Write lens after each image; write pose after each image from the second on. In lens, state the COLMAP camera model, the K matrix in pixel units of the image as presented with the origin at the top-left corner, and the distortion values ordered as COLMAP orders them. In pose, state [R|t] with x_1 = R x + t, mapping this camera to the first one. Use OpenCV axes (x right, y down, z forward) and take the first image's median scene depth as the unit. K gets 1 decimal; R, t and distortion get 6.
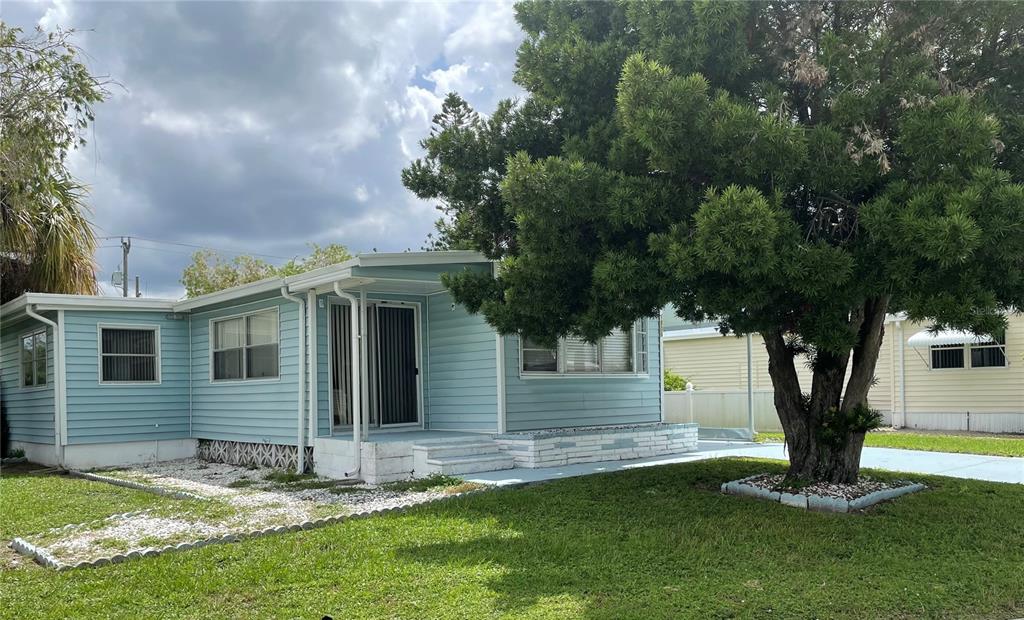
lens RADIAL K [[820.3, 0, 512.0], [0, 820.3, 310.1], [0, 0, 1]] dist [-0.001460, -0.000079]
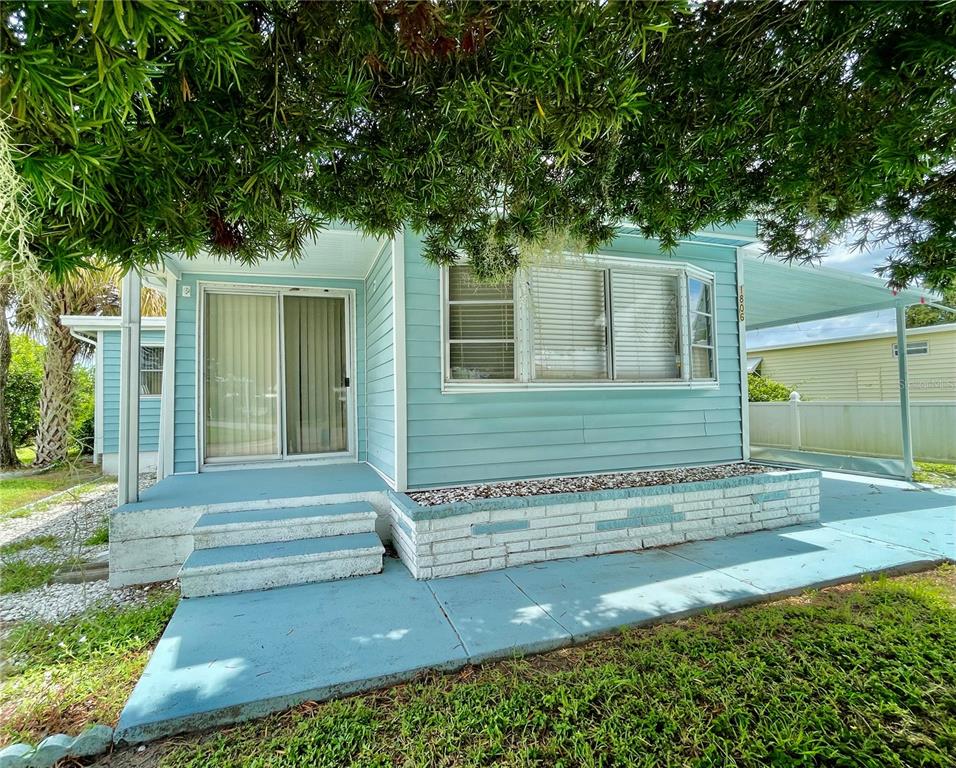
lens RADIAL K [[465.9, 0, 450.2], [0, 465.9, 360.7], [0, 0, 1]] dist [-0.012956, -0.000025]
pose [[0.911951, -0.030835, -0.409138, 0.138770], [0.041791, 0.998967, 0.017861, 0.051976], [0.408164, -0.033387, 0.912298, 0.659496]]
